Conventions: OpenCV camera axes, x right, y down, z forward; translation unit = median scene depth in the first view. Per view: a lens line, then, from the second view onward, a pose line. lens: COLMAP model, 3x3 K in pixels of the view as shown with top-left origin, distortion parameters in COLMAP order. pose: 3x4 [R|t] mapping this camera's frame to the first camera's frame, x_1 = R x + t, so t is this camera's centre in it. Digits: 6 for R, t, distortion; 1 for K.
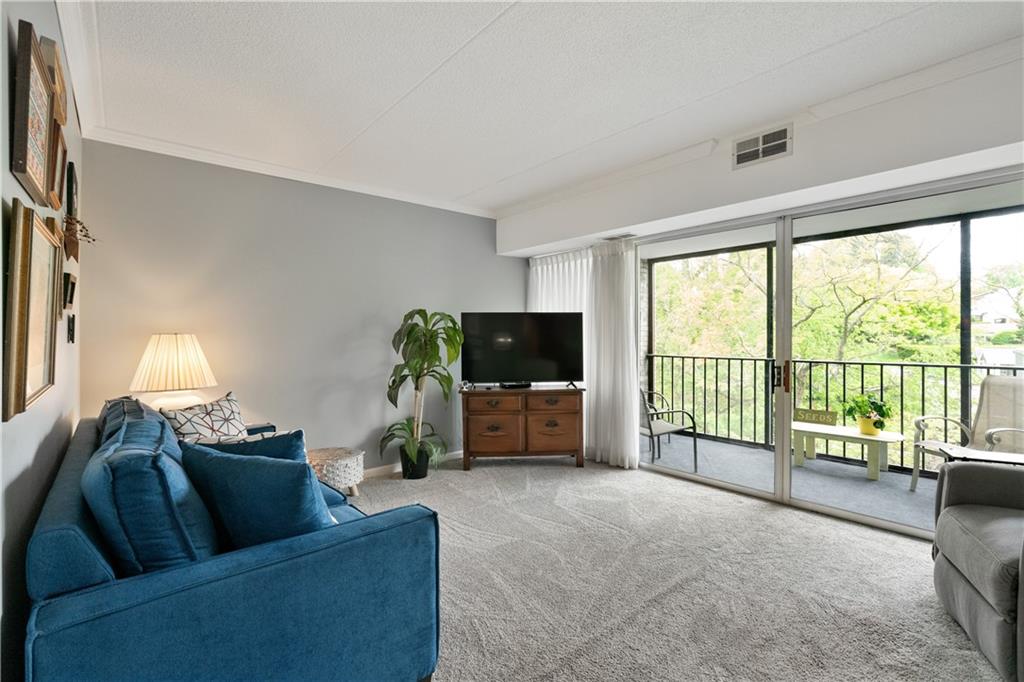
lens RADIAL K [[464.3, 0, 505.9], [0, 464.3, 334.3], [0, 0, 1]] dist [0.000299, 0.000262]
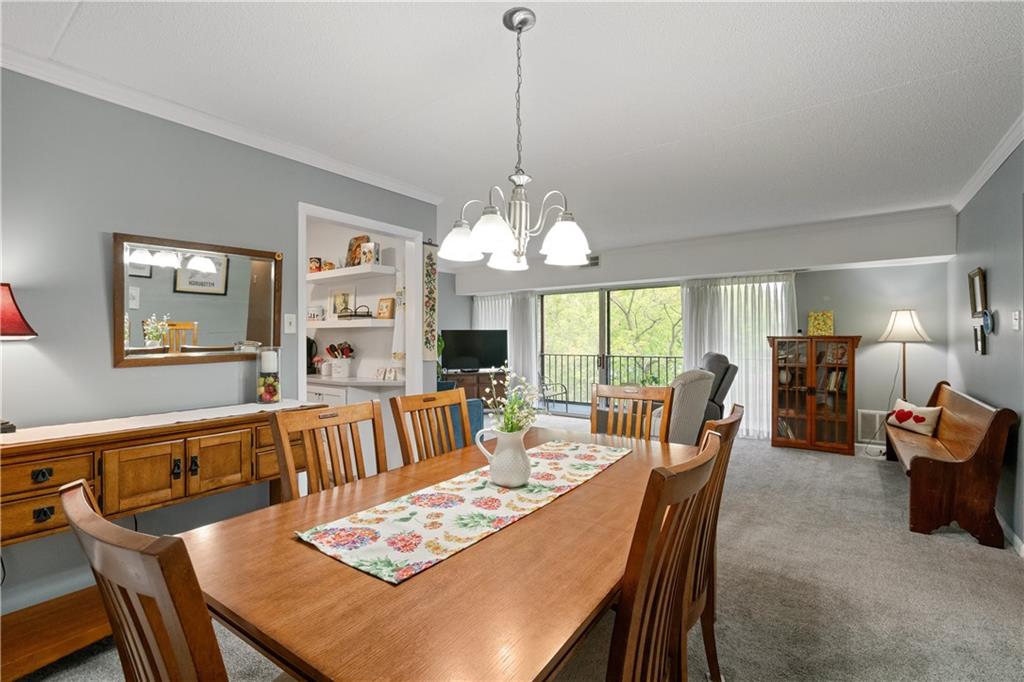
lens RADIAL K [[464.3, 0, 505.9], [0, 464.3, 334.3], [0, 0, 1]] dist [0.000299, 0.000262]
pose [[0.974319, 0.003508, 0.225145, -0.239450], [-0.001651, 0.999963, -0.008435, -0.014290], [-0.225166, 0.007846, 0.974289, -0.740056]]
